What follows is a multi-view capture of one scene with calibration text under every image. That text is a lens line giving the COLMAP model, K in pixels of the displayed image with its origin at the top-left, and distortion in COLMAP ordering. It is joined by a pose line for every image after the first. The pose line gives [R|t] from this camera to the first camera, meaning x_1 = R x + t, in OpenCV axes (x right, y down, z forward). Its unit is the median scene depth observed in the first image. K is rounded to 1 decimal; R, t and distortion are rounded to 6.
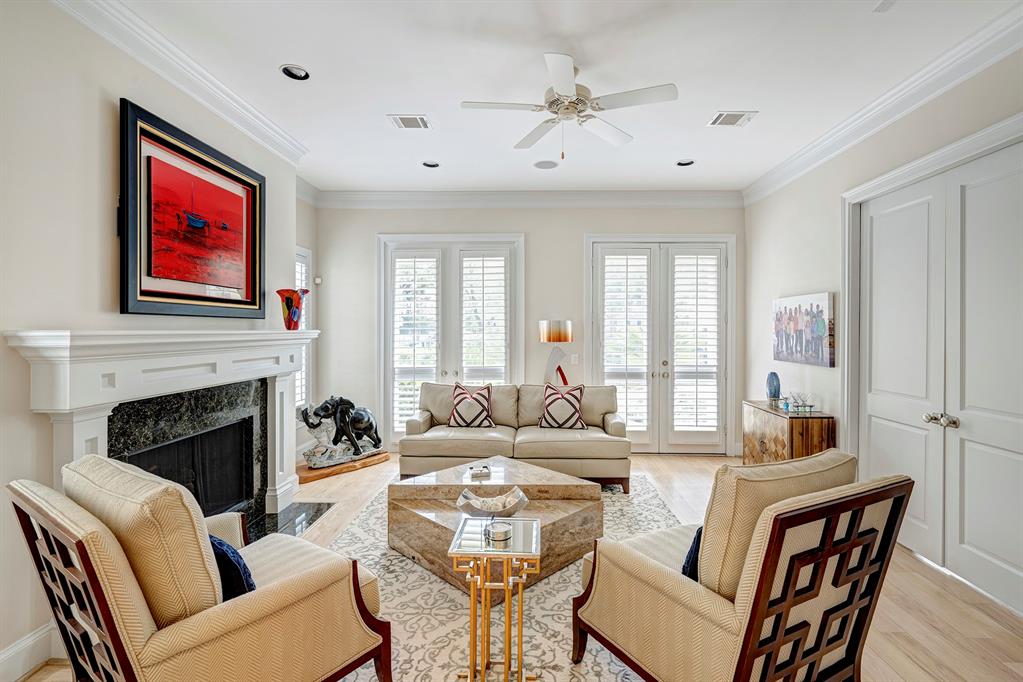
lens RADIAL K [[464.7, 0, 510.4], [0, 464.7, 333.7], [0, 0, 1]] dist [0.011557, 0.000402]
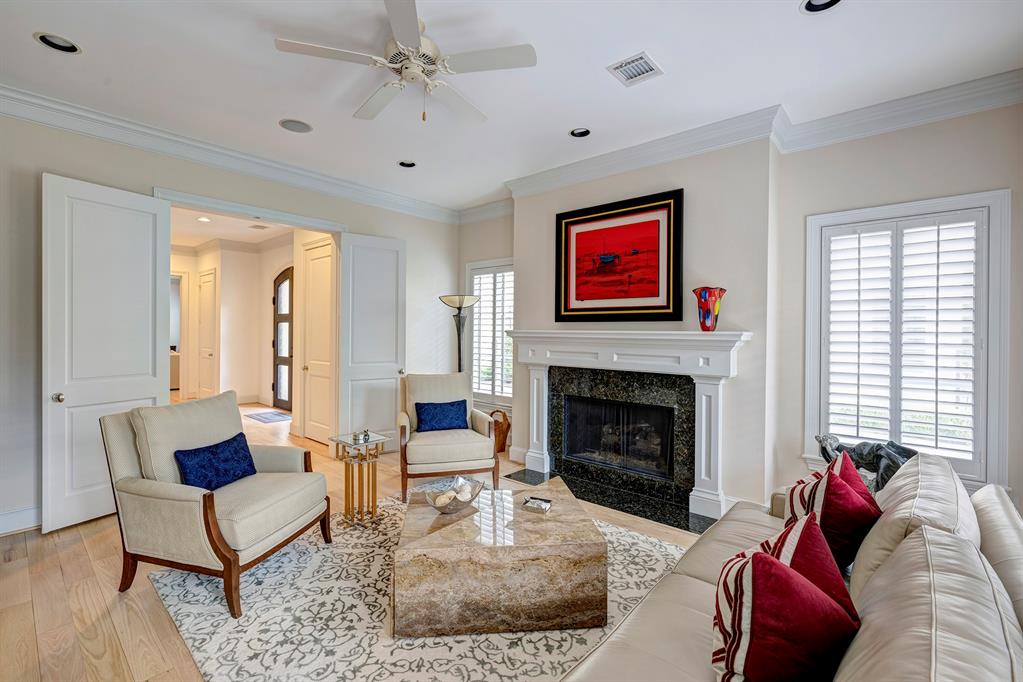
lens RADIAL K [[452.6, 0, 510.3], [0, 452.6, 322.1], [0, 0, 1]] dist [-0.000643, -0.000154]
pose [[-0.601373, -0.001237, -0.798967, 0.181039], [-0.001037, 0.999999, -0.000767, -0.009045], [0.798968, 0.000368, -0.601374, 0.436264]]
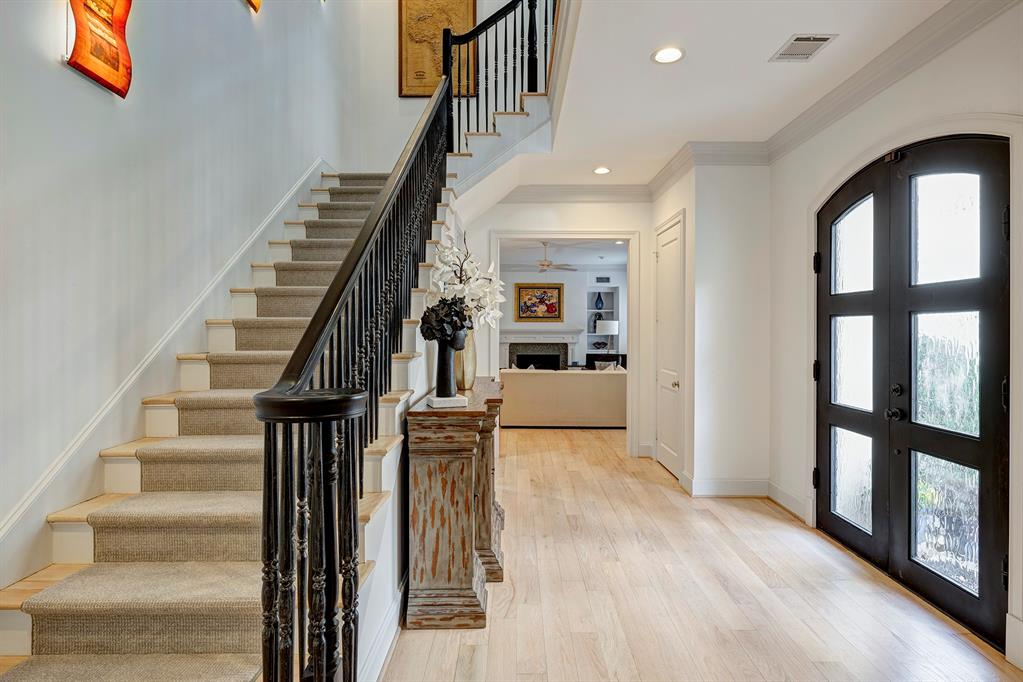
lens RADIAL K [[498.5, 0, 514.3], [0, 498.5, 341.6], [0, 0, 1]] dist [0.004432, 0.000615]
pose [[-0.998099, -0.005487, -0.061393, 0.174318], [-0.005991, 0.999950, 0.008026, -0.008322], [0.061346, 0.008379, -0.998081, 0.415280]]
